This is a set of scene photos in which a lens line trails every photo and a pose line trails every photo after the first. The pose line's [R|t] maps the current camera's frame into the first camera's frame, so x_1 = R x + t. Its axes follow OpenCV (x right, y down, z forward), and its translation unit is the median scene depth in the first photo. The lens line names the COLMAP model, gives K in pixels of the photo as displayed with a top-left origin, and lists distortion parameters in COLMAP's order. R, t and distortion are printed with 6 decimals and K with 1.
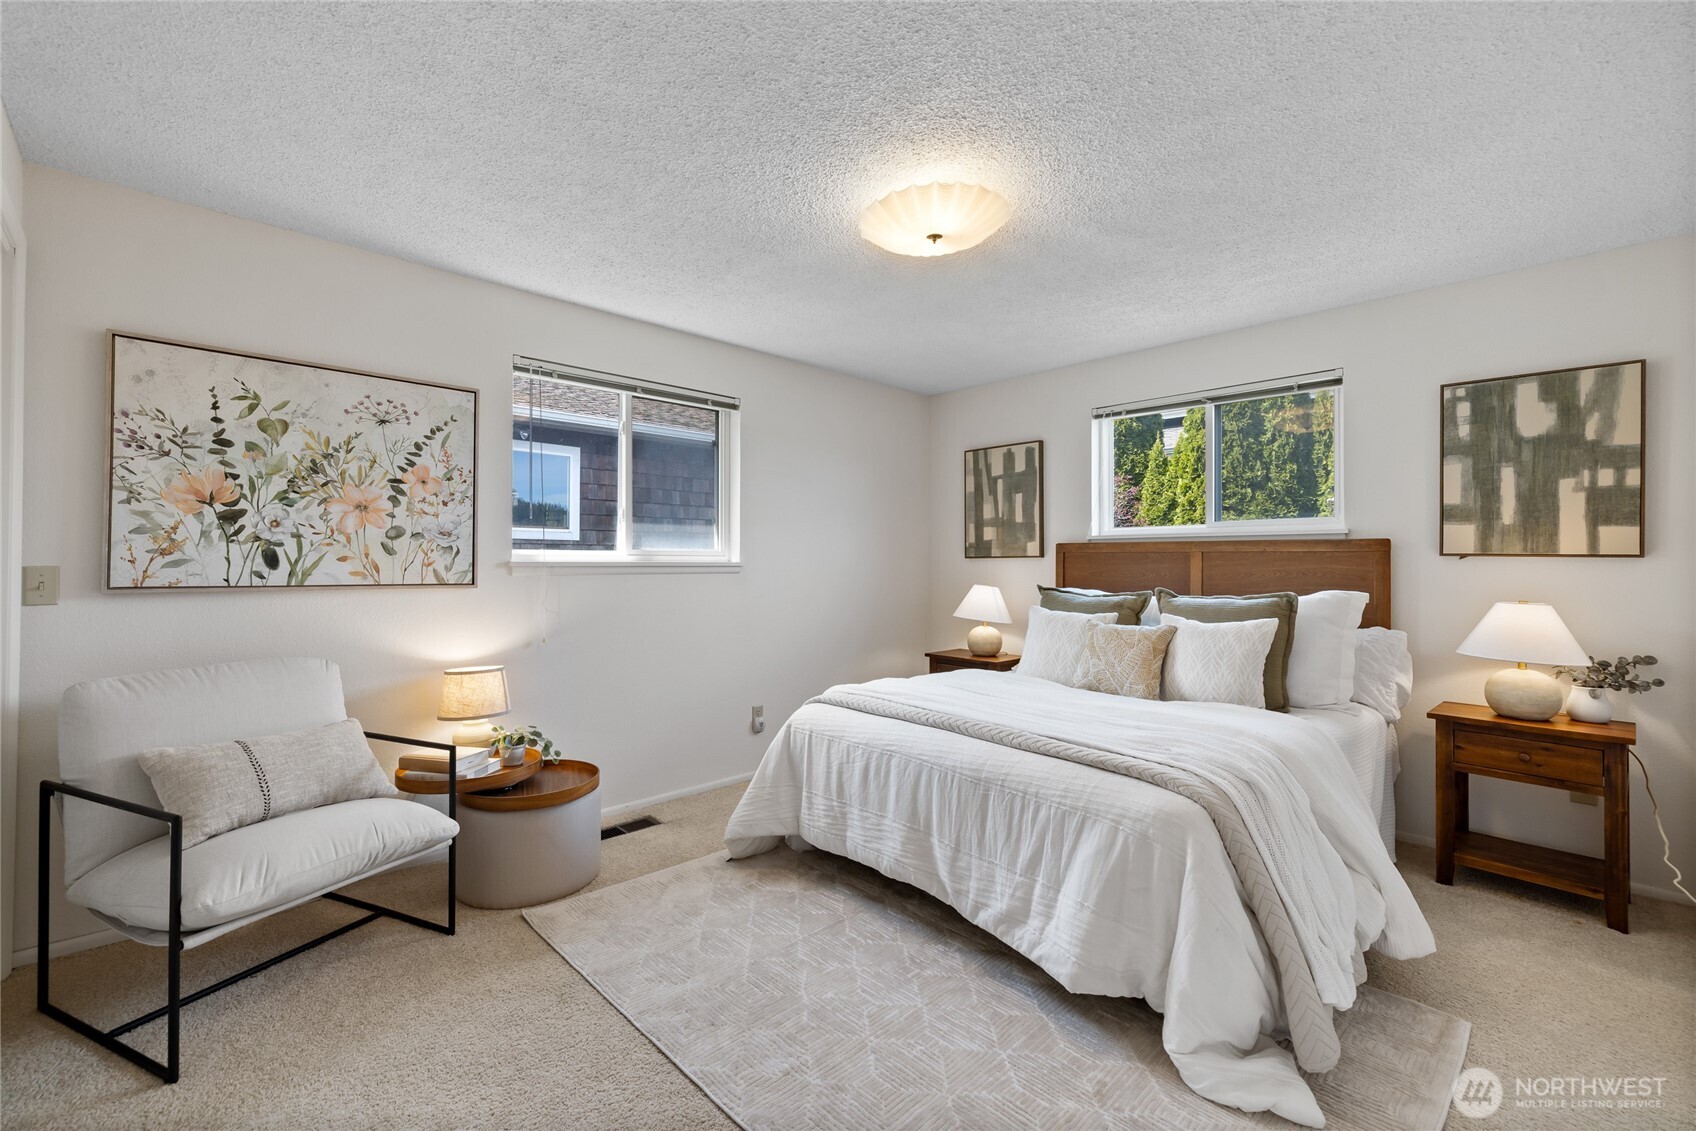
lens RADIAL K [[714.6, 0, 813.9], [0, 714.6, 551.4], [0, 0, 1]] dist [0.003083, 0.000763]
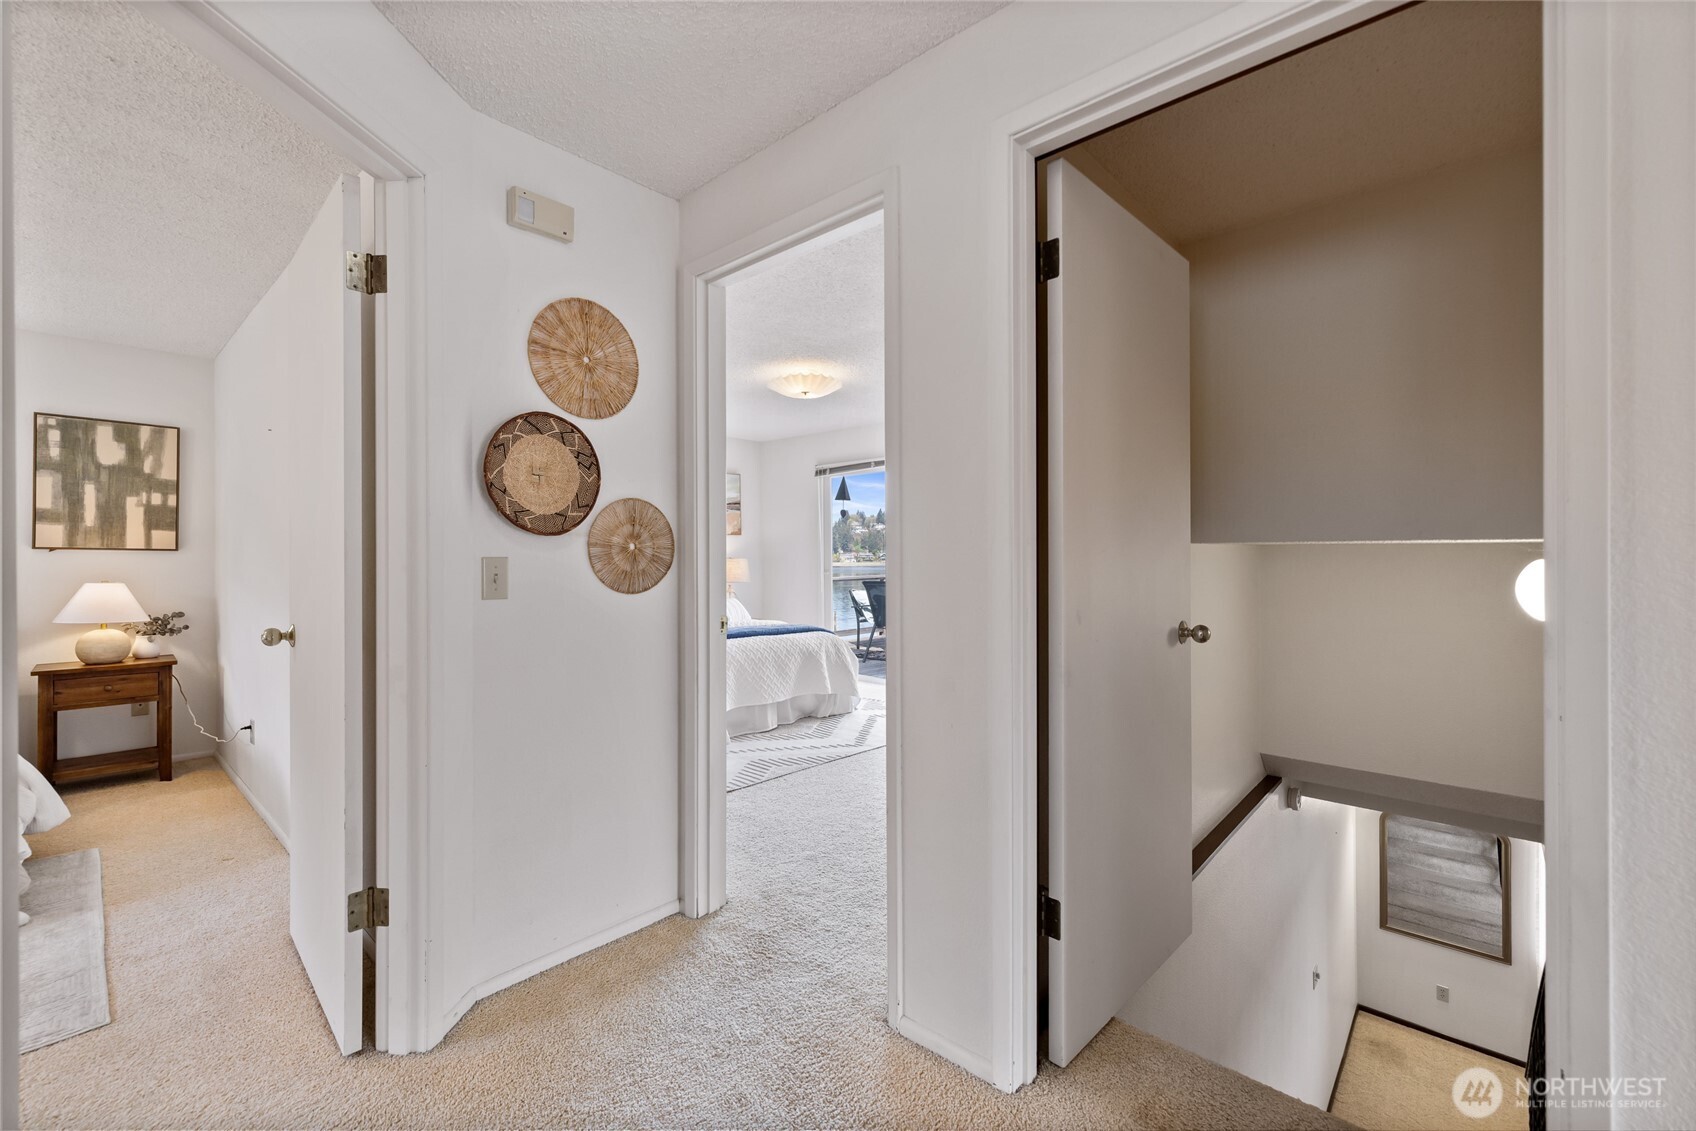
lens RADIAL K [[714.6, 0, 841.8], [0, 714.6, 558.2], [0, 0, 1]] dist [0.003083, 0.000763]
pose [[-0.082076, -0.002045, 0.996624, -0.537985], [-0.009038, 0.999958, 0.001308, 0.008990], [-0.996585, -0.008900, -0.082091, -0.331785]]
